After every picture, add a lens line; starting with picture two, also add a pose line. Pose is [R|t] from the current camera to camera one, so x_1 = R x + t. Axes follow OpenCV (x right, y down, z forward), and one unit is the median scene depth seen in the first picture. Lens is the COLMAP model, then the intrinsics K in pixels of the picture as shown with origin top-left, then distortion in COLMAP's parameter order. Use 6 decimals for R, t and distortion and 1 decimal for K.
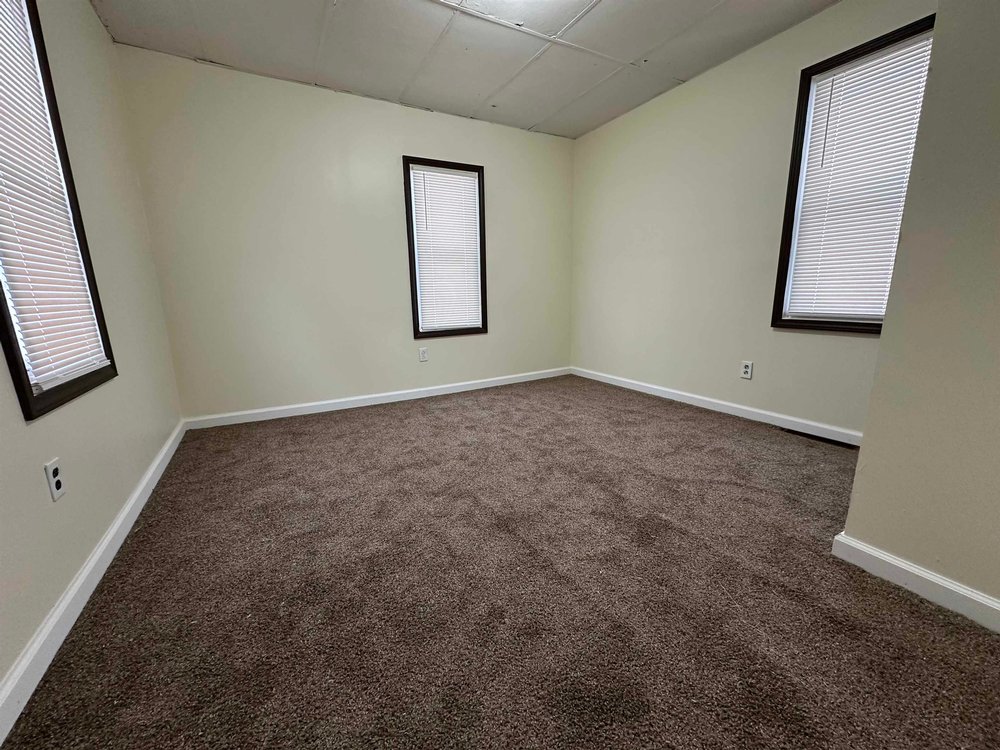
lens RADIAL K [[396.4, 0, 496.4], [0, 396.4, 375.0], [0, 0, 1]] dist [-0.002393, 0.000583]
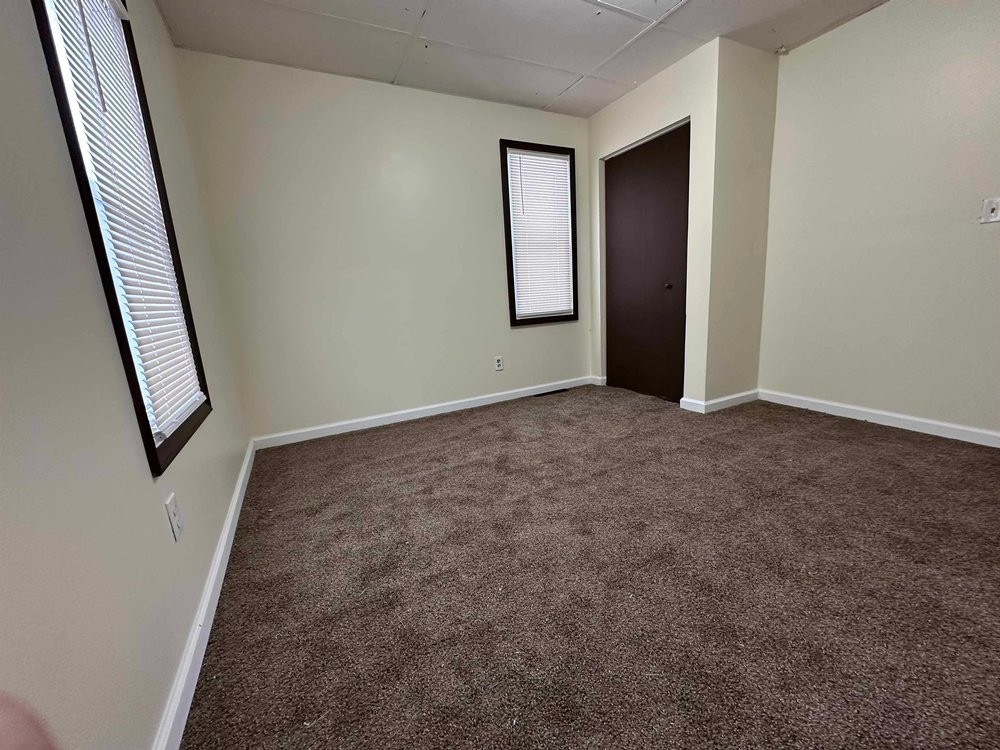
lens RADIAL K [[396.4, 0, 498.9], [0, 396.4, 376.2], [0, 0, 1]] dist [-0.002393, 0.000583]
pose [[0.039973, -0.185601, 0.981812, -0.579612], [0.264891, 0.949408, 0.168690, -0.179063], [-0.963449, 0.253330, 0.087114, 0.874876]]
